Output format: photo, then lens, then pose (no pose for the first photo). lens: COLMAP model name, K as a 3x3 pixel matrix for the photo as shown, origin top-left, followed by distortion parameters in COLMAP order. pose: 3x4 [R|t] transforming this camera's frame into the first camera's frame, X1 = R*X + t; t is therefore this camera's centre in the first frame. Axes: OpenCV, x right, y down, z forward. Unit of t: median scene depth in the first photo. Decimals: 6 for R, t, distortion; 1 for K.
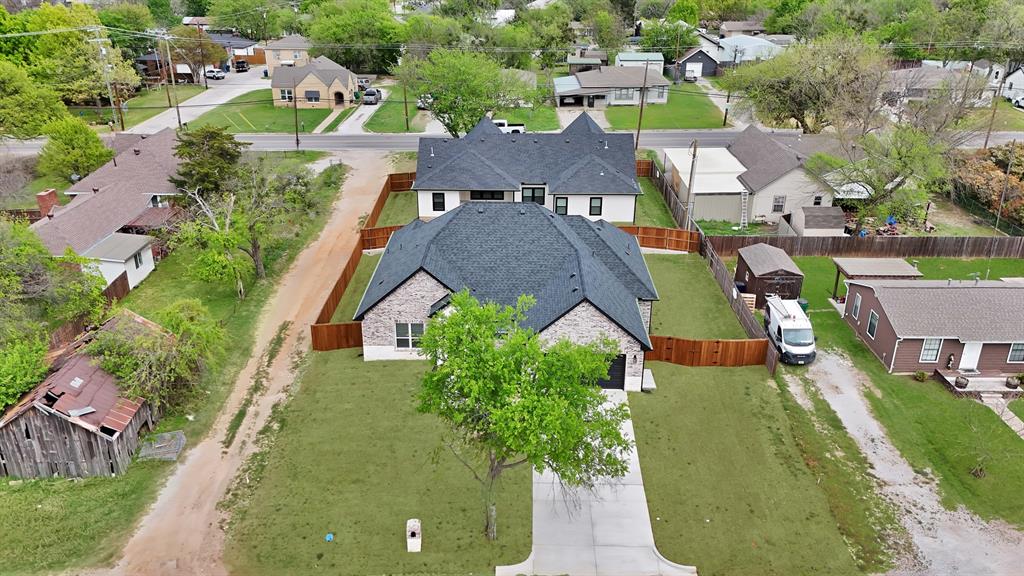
lens RADIAL K [[752.2, 0, 512.0], [0, 752.2, 288.0], [0, 0, 1]] dist [0.005022, -0.002783]
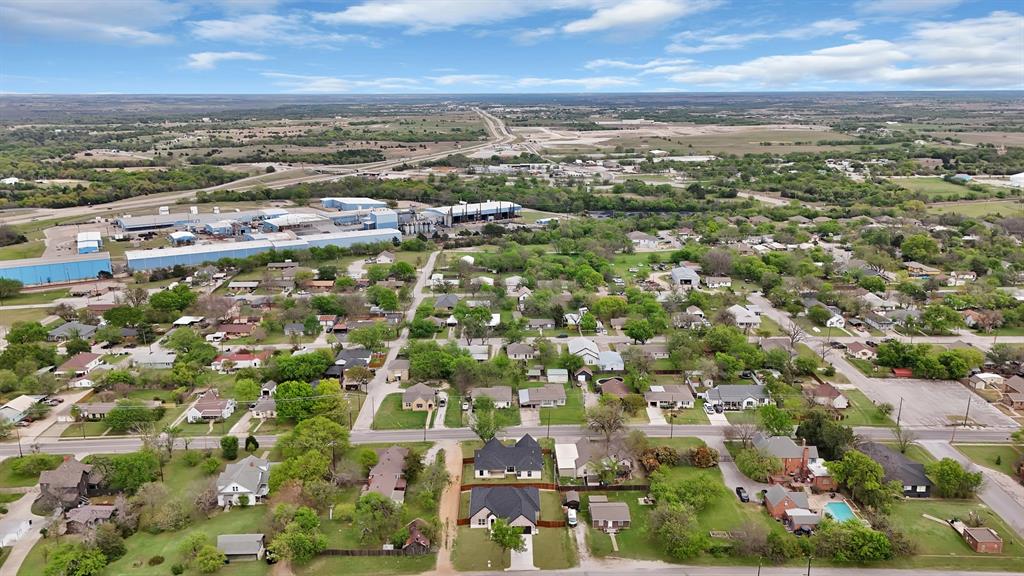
lens RADIAL K [[752.2, 0, 512.0], [0, 752.2, 288.0], [0, 0, 1]] dist [0.005022, -0.002783]
pose [[0.999557, -0.015676, 0.025306, -0.051551], [0.019396, 0.987847, -0.154212, -0.585930], [-0.022582, 0.154635, 0.987714, -3.432421]]
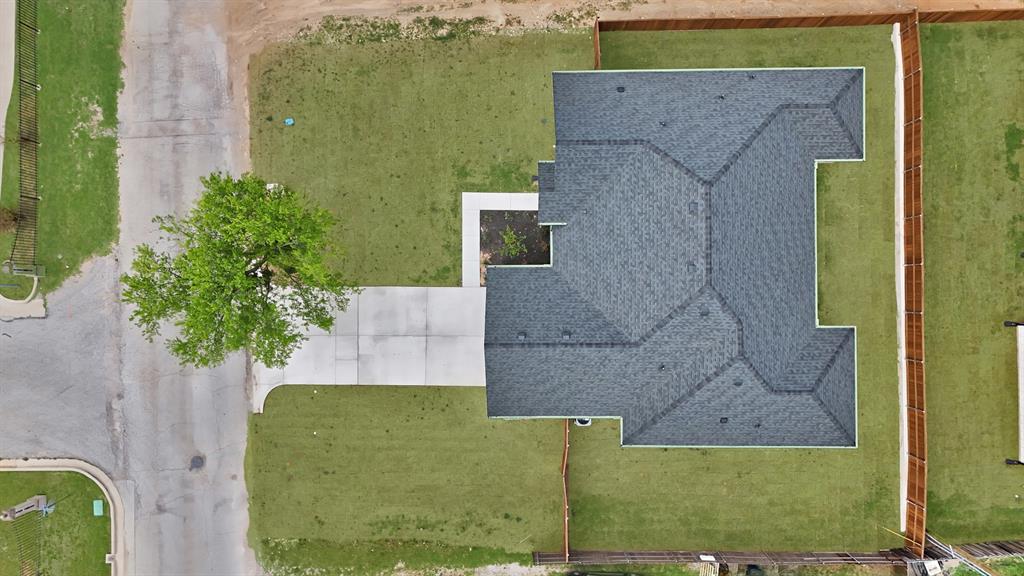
lens RADIAL K [[752.2, 0, 512.0], [0, 752.2, 288.0], [0, 0, 1]] dist [0.005022, -0.002783]
pose [[0.020987, 0.999717, -0.011218, 0.037621], [-0.423906, 0.019060, 0.905506, -0.682408], [0.905463, -0.014248, 0.424186, 0.585959]]
